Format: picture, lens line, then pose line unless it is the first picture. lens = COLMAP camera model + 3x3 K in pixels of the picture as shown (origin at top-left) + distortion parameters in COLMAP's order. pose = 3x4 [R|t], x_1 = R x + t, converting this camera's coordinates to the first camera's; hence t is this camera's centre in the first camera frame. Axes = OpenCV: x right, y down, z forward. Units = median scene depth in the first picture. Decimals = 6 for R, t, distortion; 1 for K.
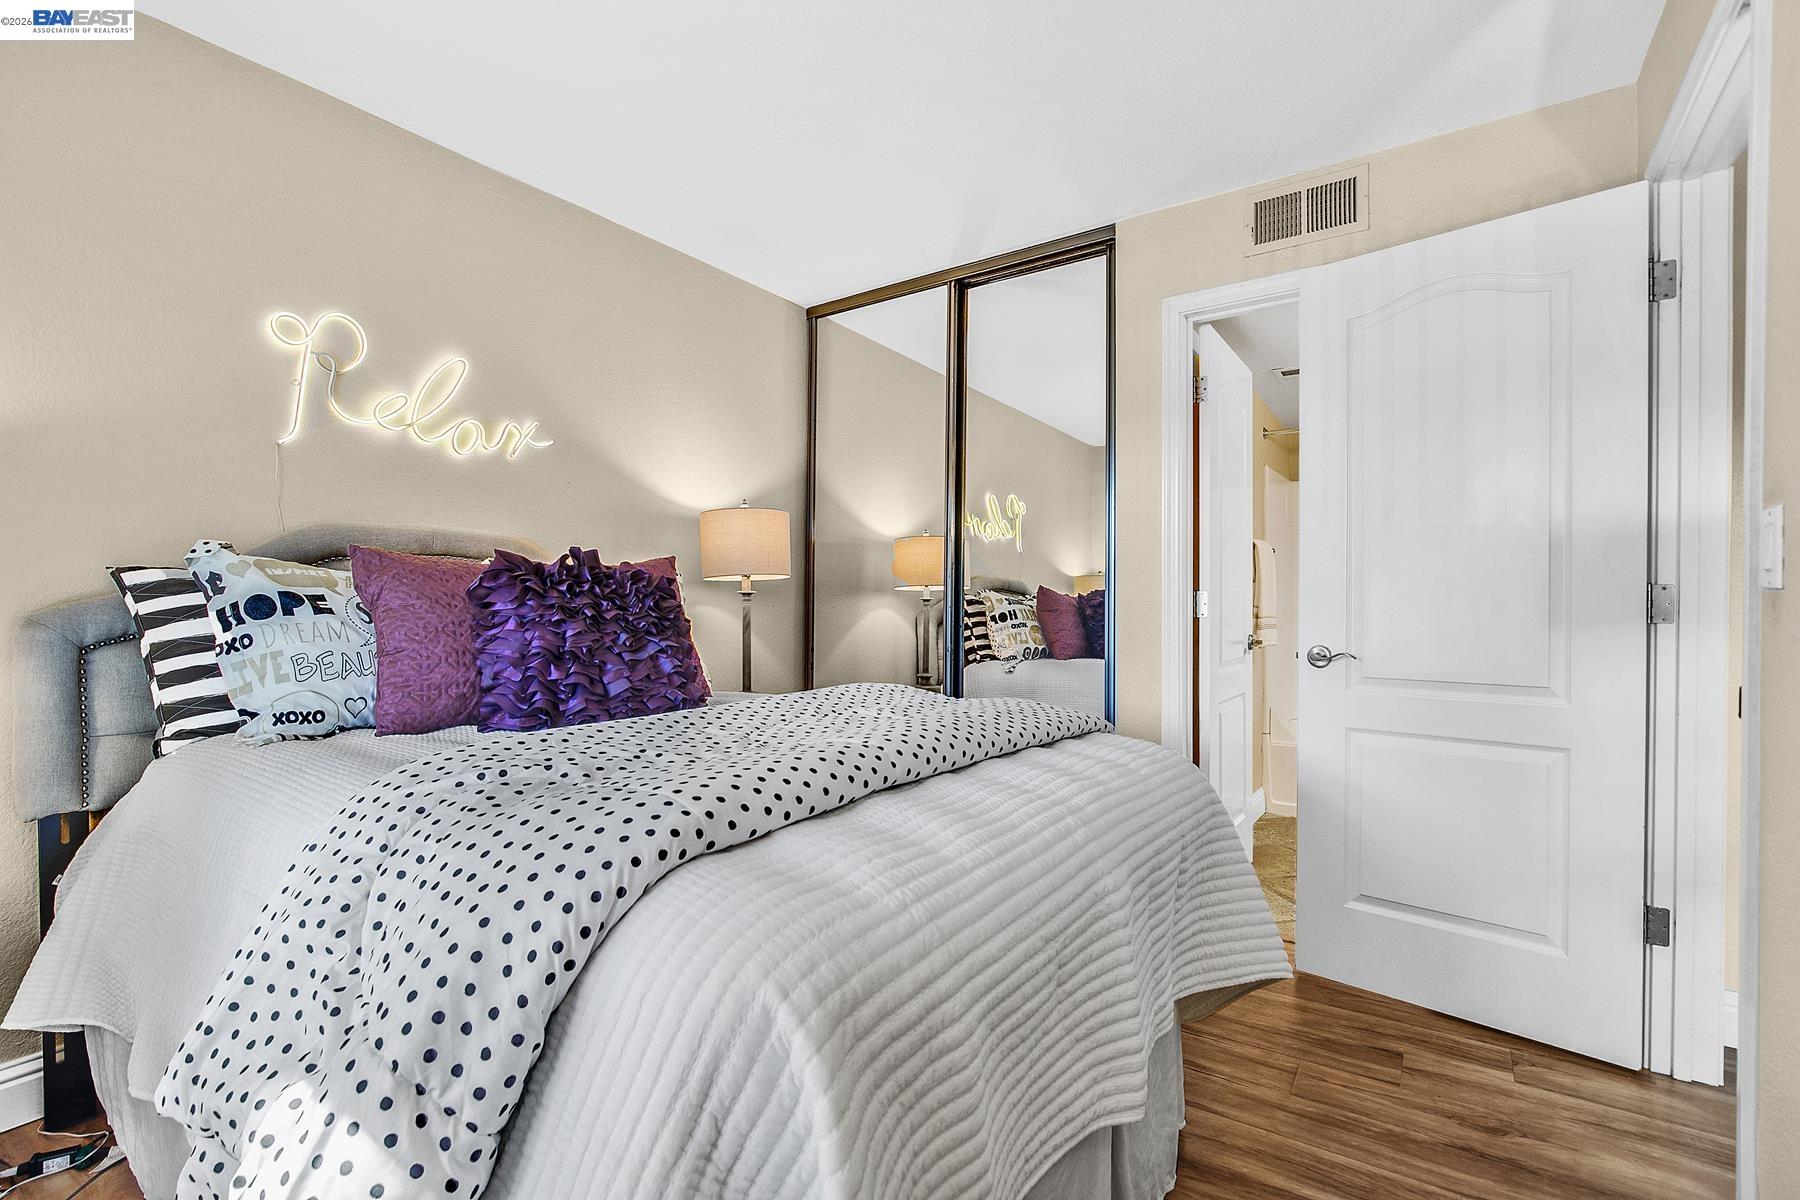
lens RADIAL K [[816.7, 0, 897.7], [0, 816.7, 603.1], [0, 0, 1]] dist [-0.017876, 0.005023]
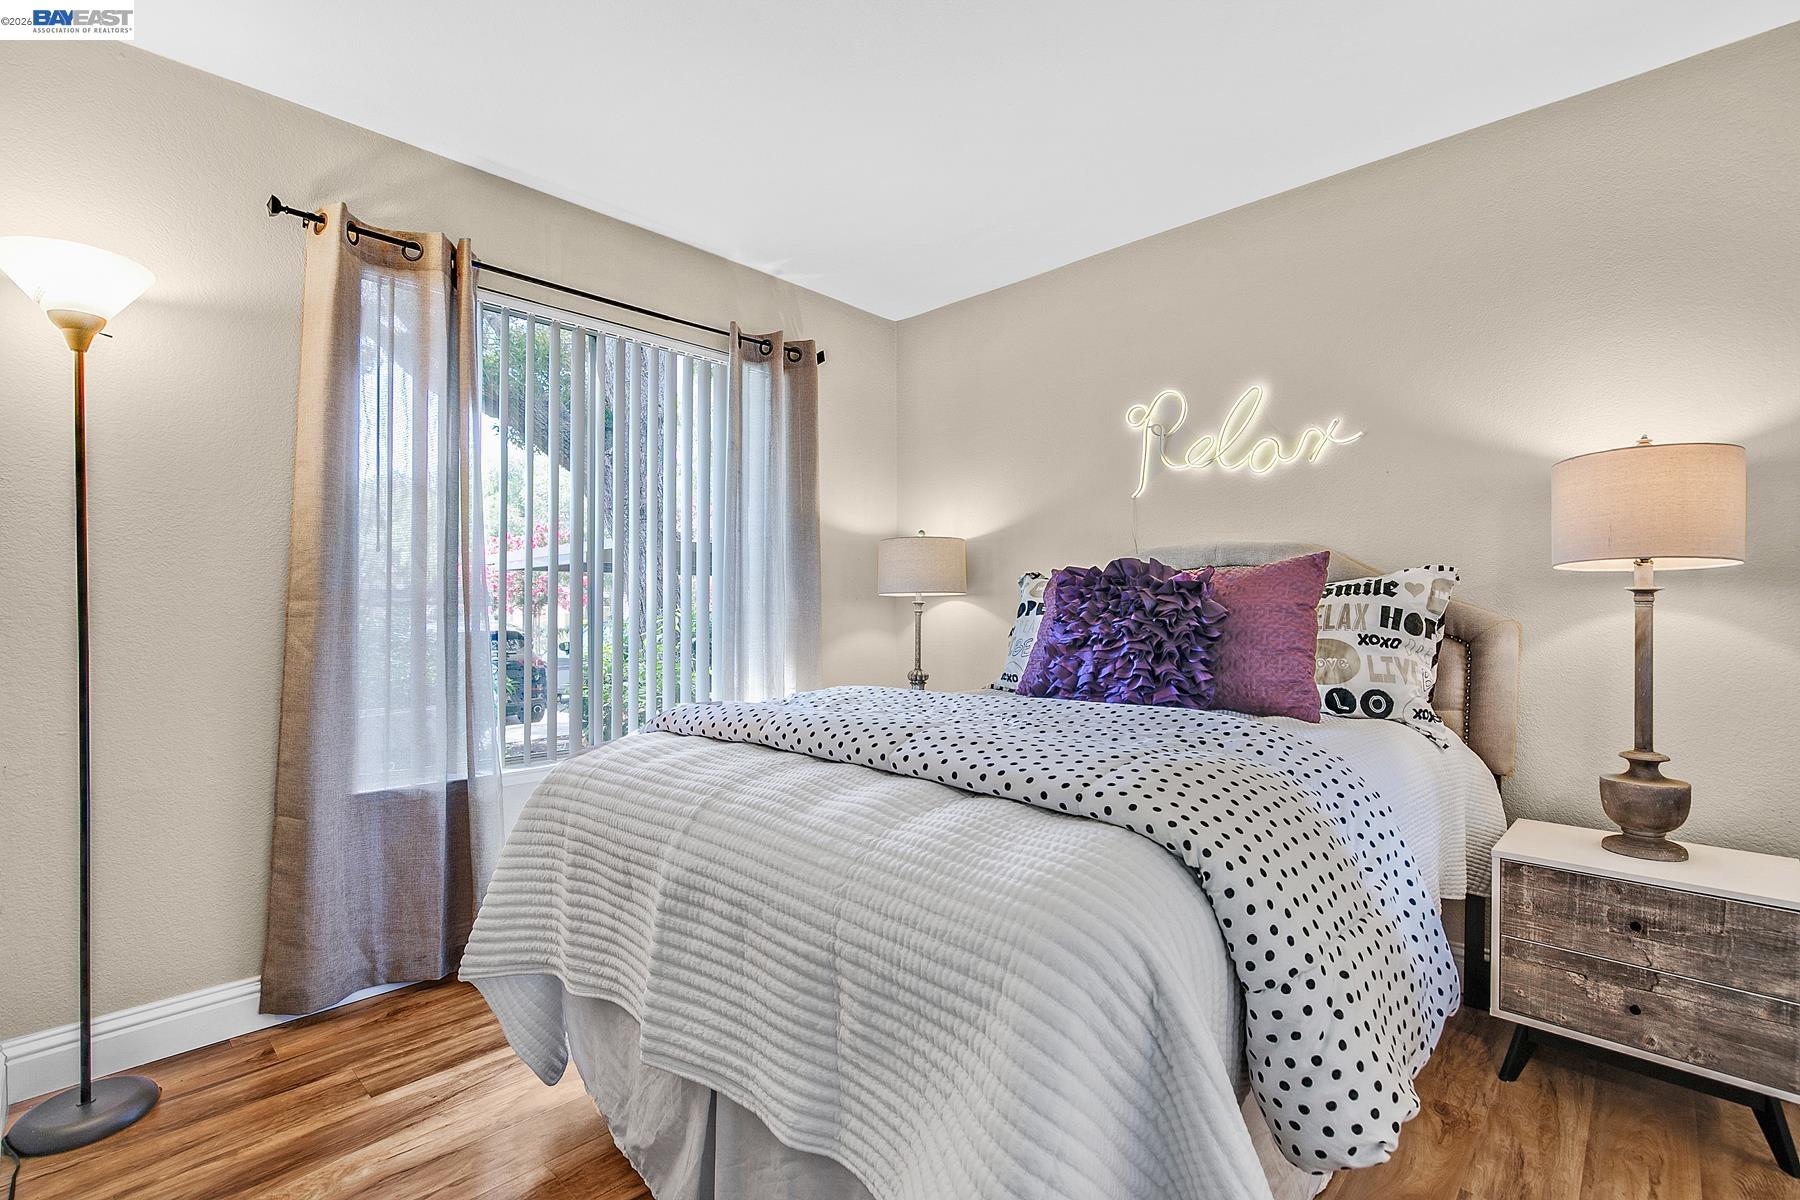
lens RADIAL K [[816.7, 0, 912.3], [0, 816.7, 605.0], [0, 0, 1]] dist [-0.017876, 0.005023]
pose [[-0.147293, -0.000982, -0.989092, 0.671627], [0.003314, 0.999993, -0.001487, -0.003729], [0.989087, -0.003497, -0.147289, 0.749539]]
